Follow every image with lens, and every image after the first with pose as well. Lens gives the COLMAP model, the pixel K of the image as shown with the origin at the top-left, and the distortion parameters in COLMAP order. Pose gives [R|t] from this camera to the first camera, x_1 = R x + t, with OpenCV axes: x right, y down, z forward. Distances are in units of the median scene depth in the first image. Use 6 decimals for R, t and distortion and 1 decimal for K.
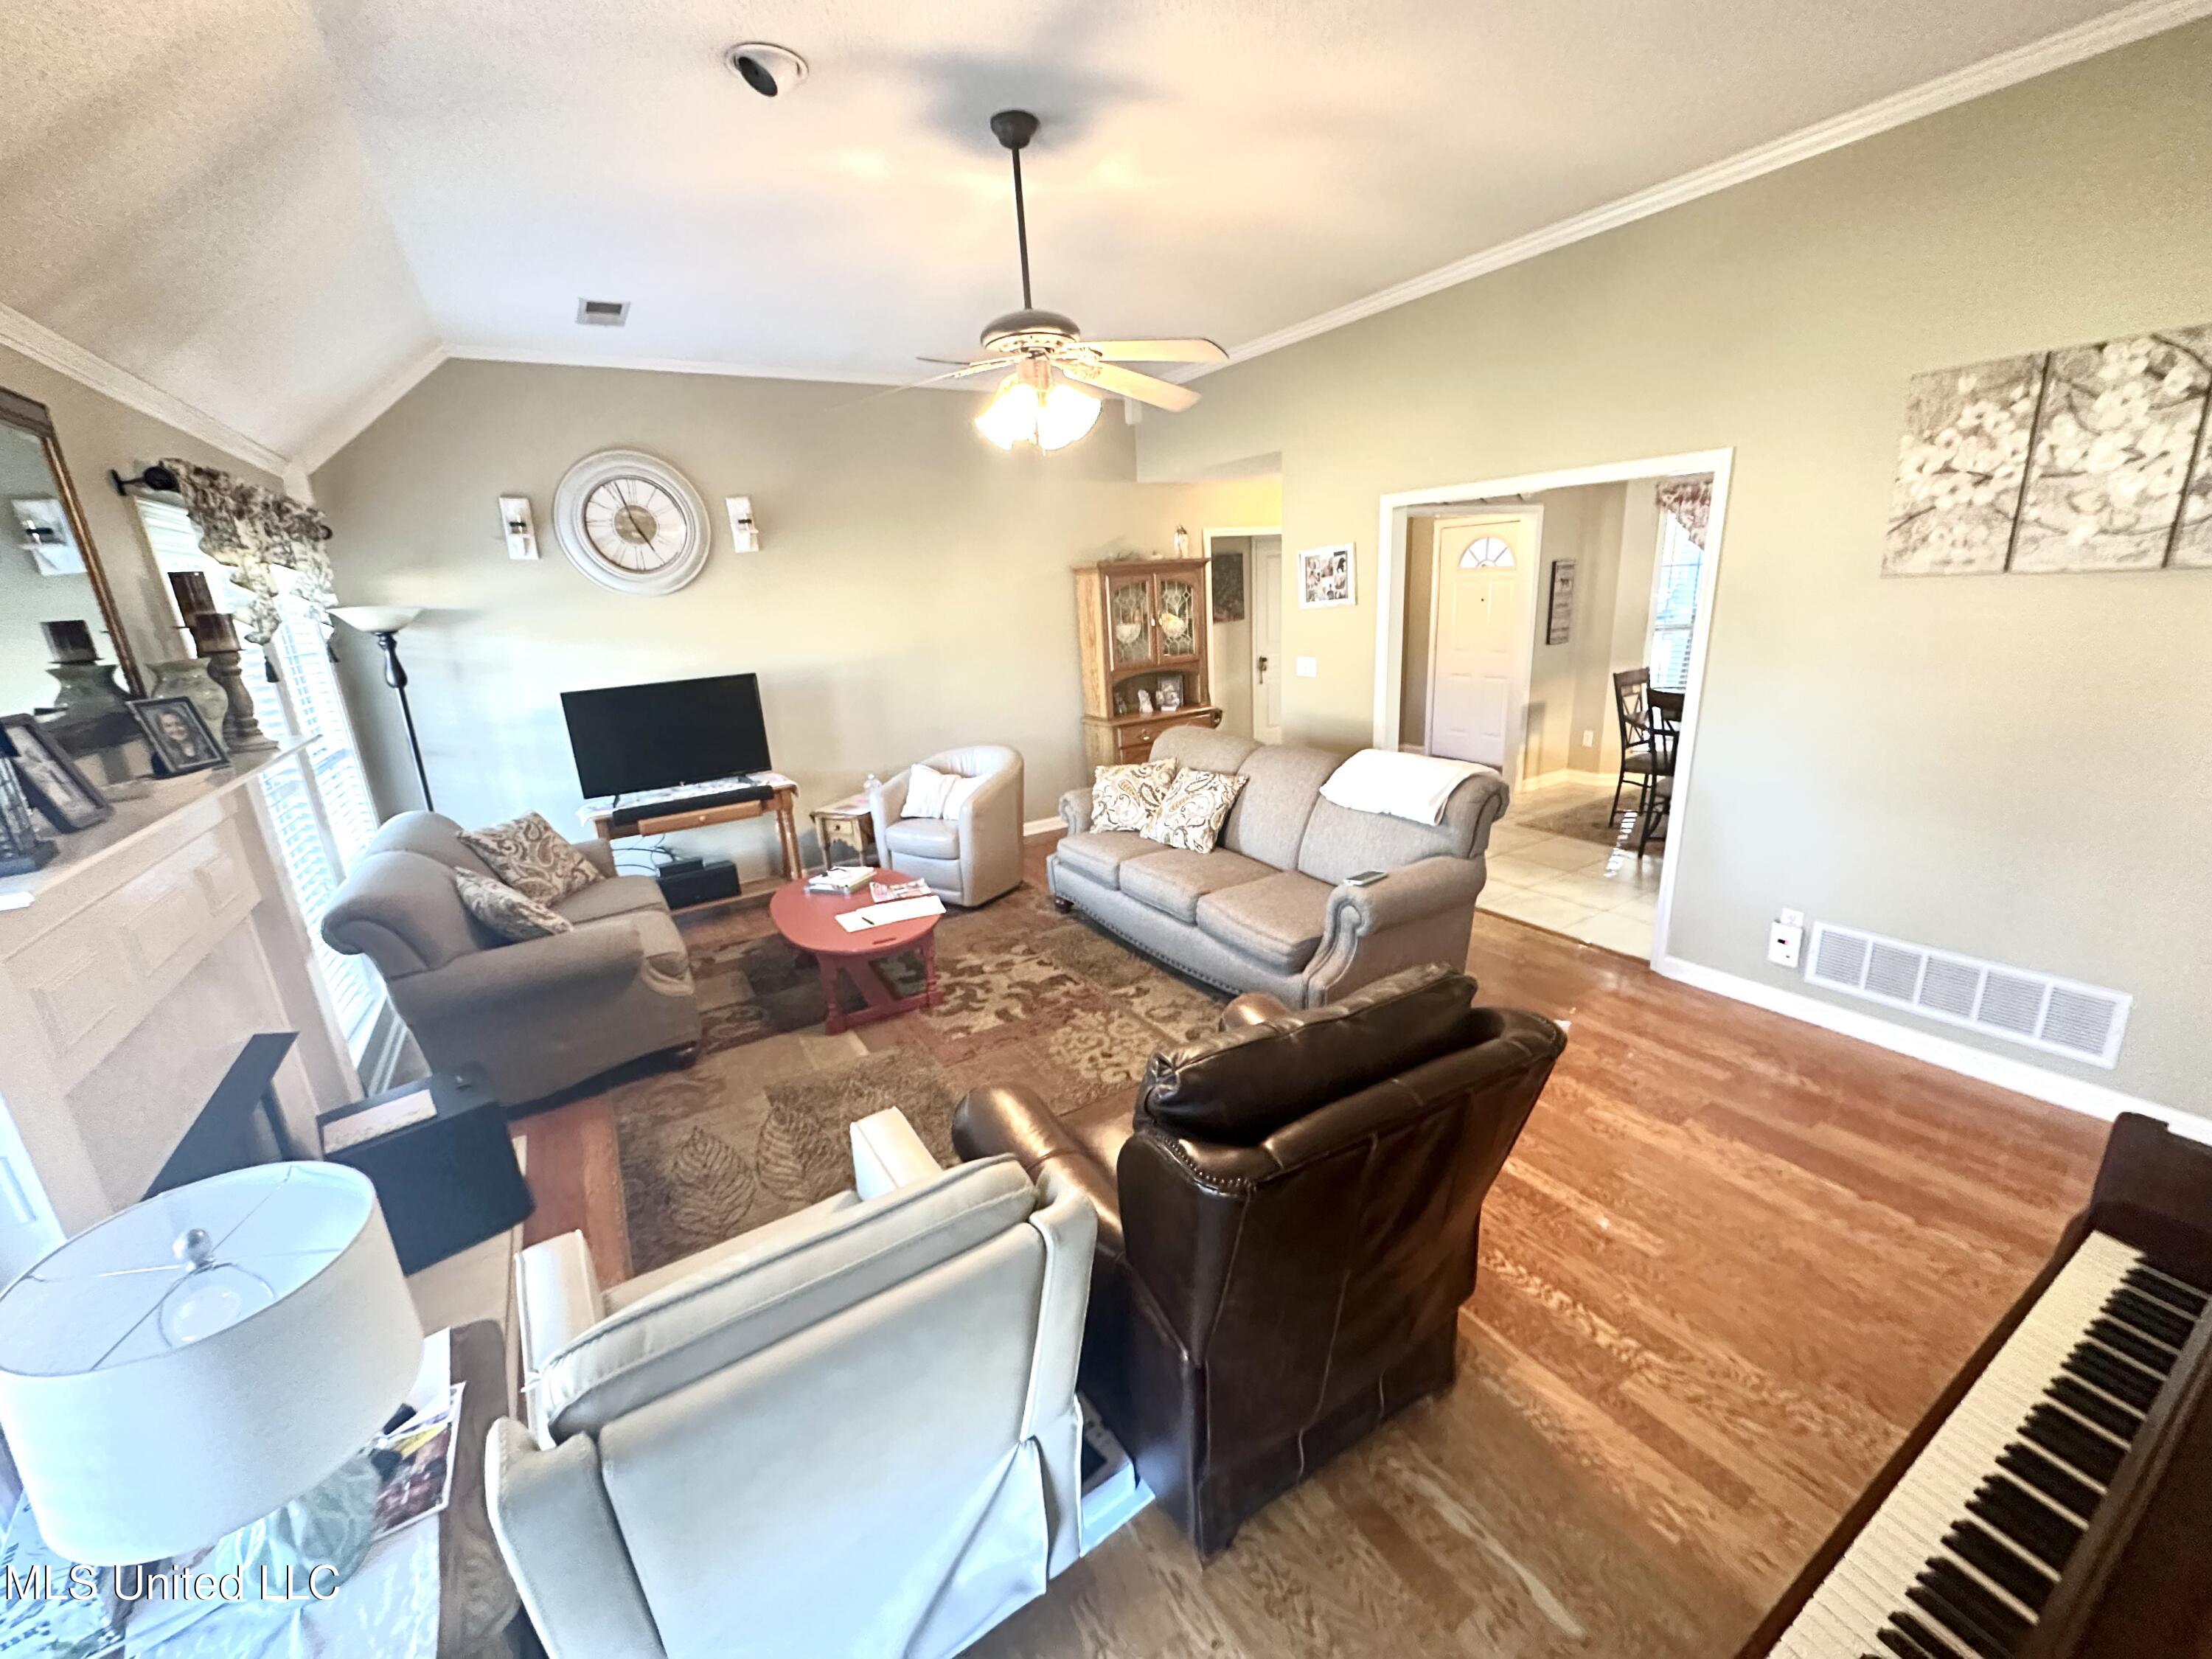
lens RADIAL K [[879.6, 0, 1103.5], [0, 879.6, 829.3], [0, 0, 1]] dist [-0.001649, 0.000184]
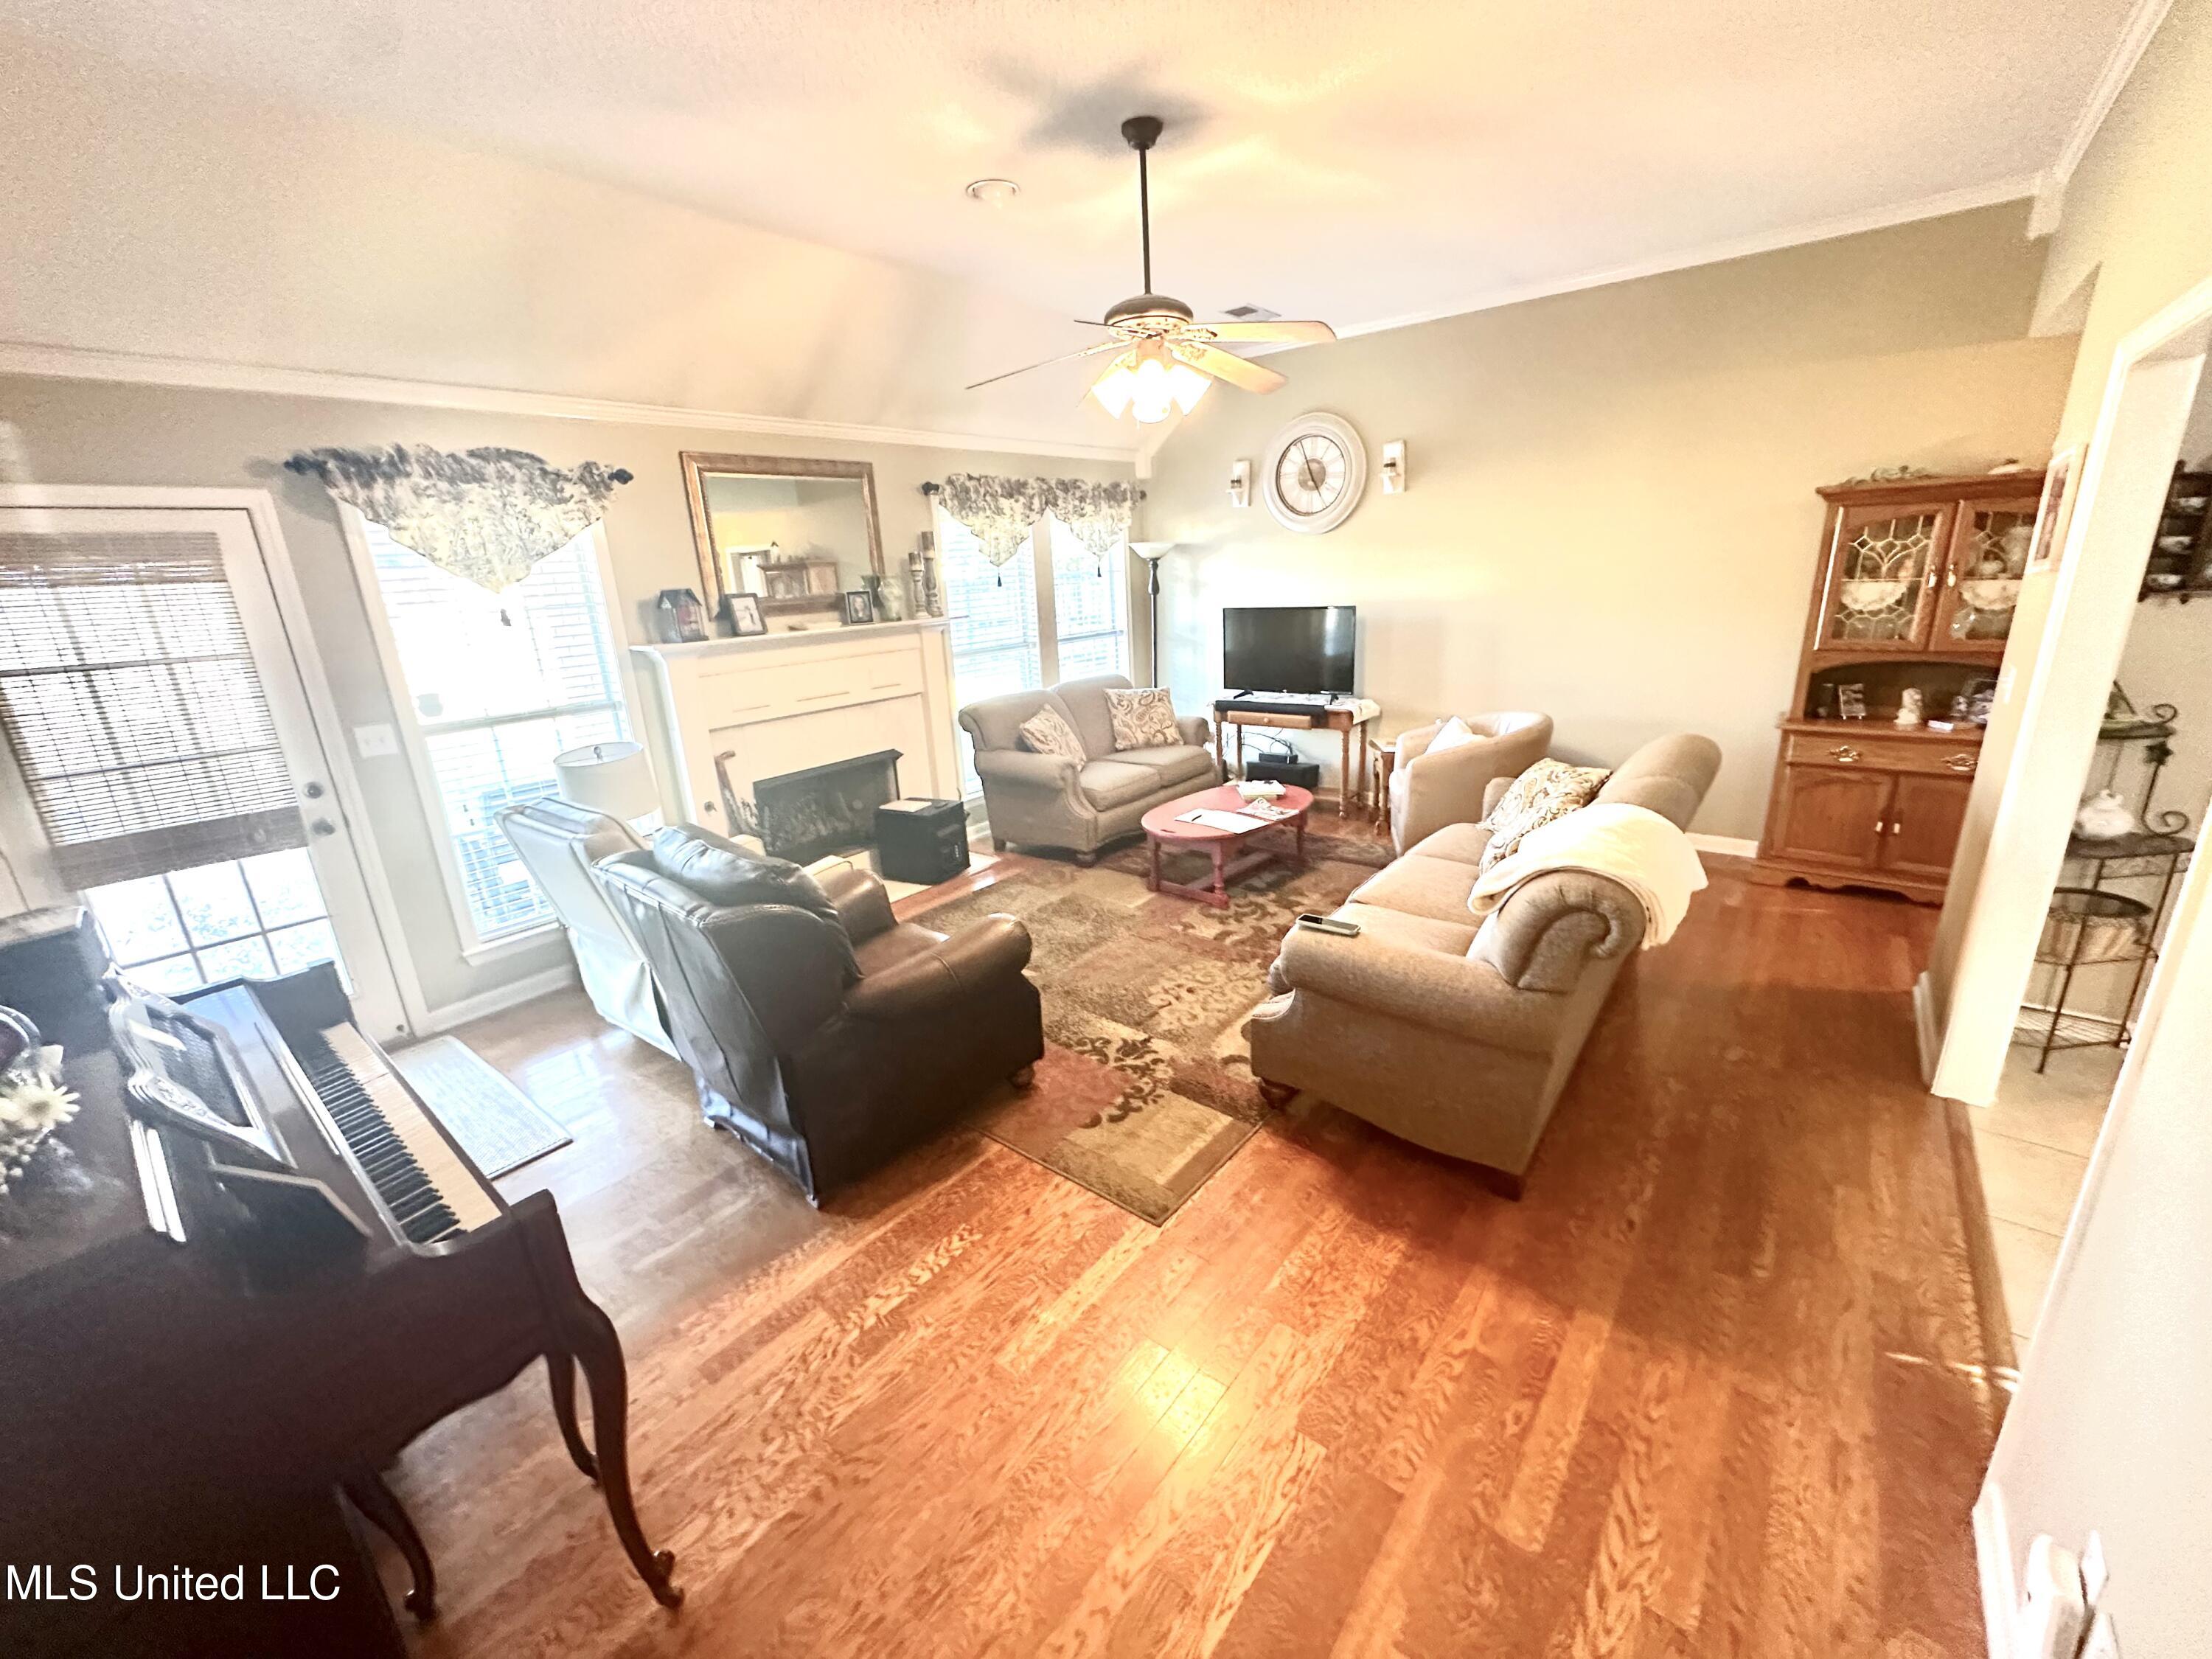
lens RADIAL K [[879.6, 0, 1108.1], [0, 879.6, 826.9], [0, 0, 1]] dist [-0.001649, 0.000184]
pose [[0.333468, 0.308556, -0.890838, 0.657191], [-0.229937, 0.943007, 0.240553, -0.124829], [0.914291, 0.124620, 0.385411, 0.361779]]
